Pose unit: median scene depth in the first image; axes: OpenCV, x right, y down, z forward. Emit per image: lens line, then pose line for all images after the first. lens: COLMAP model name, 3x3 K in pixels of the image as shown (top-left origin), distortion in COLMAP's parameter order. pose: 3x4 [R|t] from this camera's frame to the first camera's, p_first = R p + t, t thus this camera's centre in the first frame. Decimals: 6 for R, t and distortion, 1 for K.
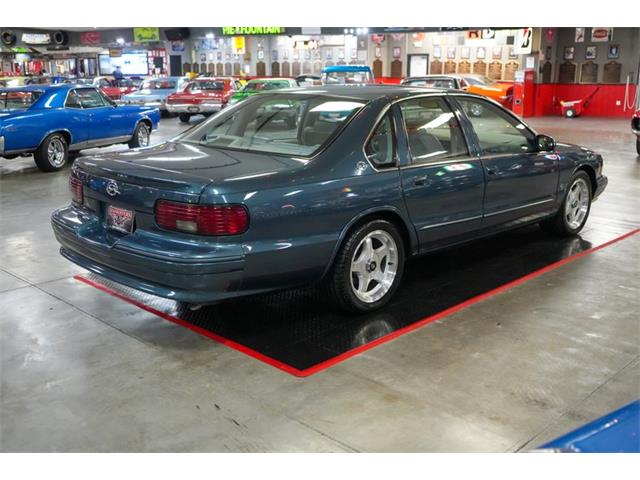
lens RADIAL K [[660.6, 0, 319.0], [0, 660.6, 239.8], [0, 0, 1]] dist [0.003569, -0.007539]
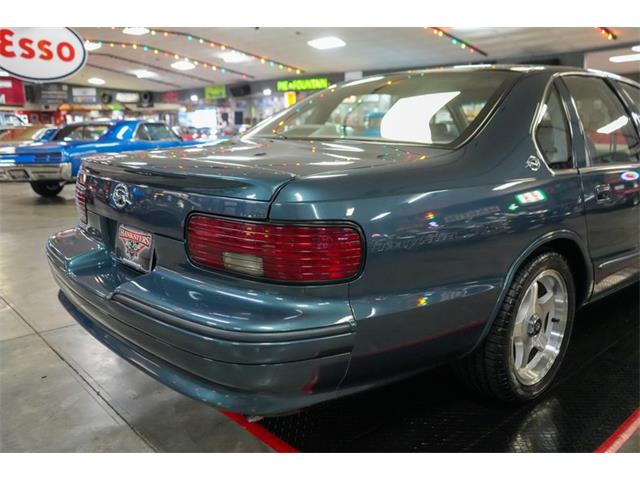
lens RADIAL K [[515.6, 0, 318.1], [0, 515.6, 238.5], [0, 0, 1]] dist [0.032472, -0.061771]
pose [[0.998294, 0.009984, -0.057533, -0.092838], [-0.012454, 0.999009, -0.042735, -0.018602], [0.057050, 0.043378, 0.997429, 0.470606]]
